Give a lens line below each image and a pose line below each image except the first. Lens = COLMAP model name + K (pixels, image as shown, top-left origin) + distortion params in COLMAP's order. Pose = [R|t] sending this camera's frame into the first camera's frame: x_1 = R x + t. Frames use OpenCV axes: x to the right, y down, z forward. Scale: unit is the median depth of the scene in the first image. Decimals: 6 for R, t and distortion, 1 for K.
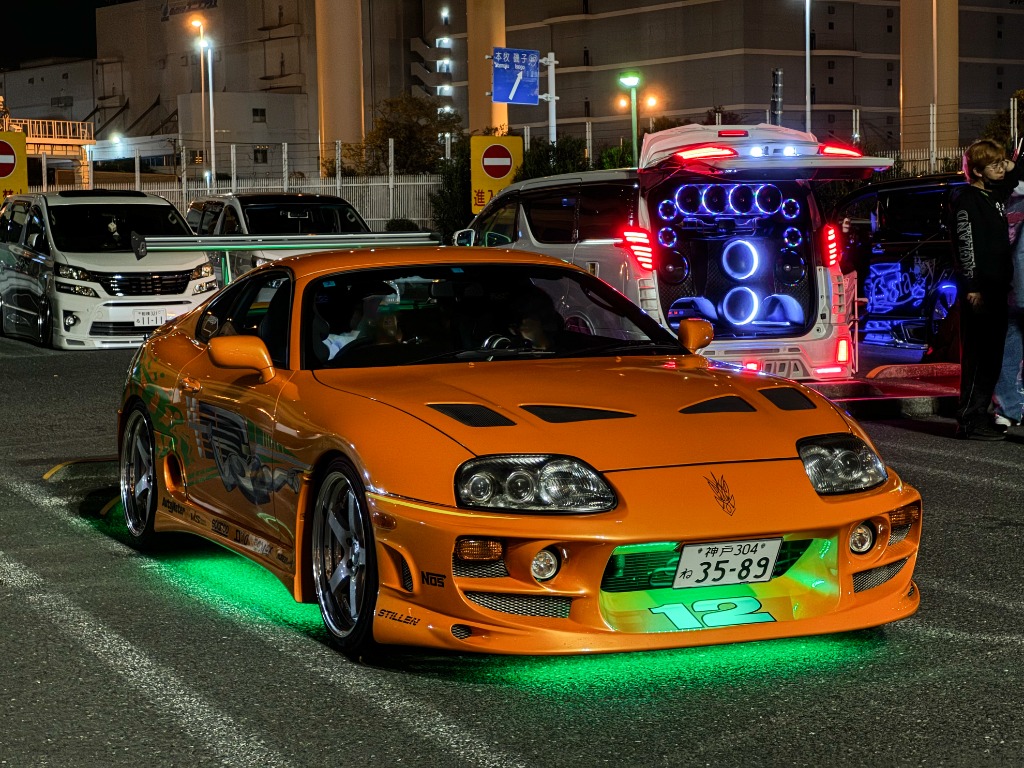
lens RADIAL K [[2293.2, 0, 512.0], [0, 2293.2, 384.0], [0, 0, 1]] dist [-0.032976, 2.378625]
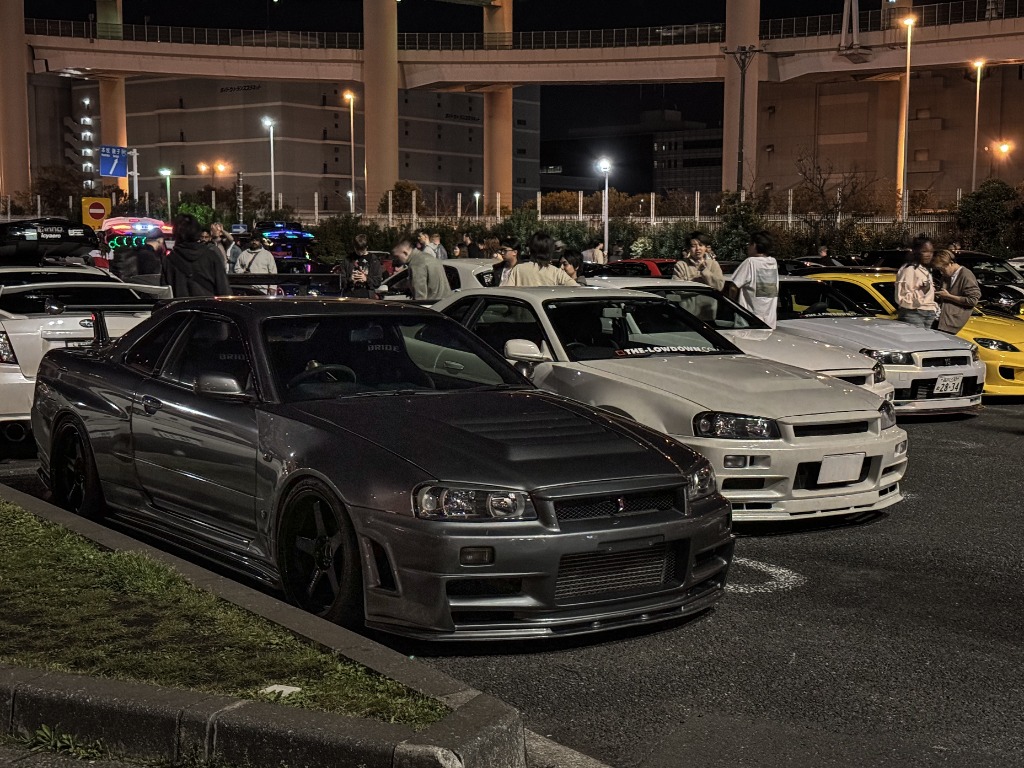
lens RADIAL K [[1517.8, 0, 511.3], [0, 1517.8, 417.9], [0, 0, 1]] dist [0.134407, -0.081478]
pose [[0.972586, -0.000622, 0.232544, 0.108485], [-0.009162, 0.999118, 0.040990, 0.067319], [-0.232364, -0.041997, 0.971722, -1.130001]]
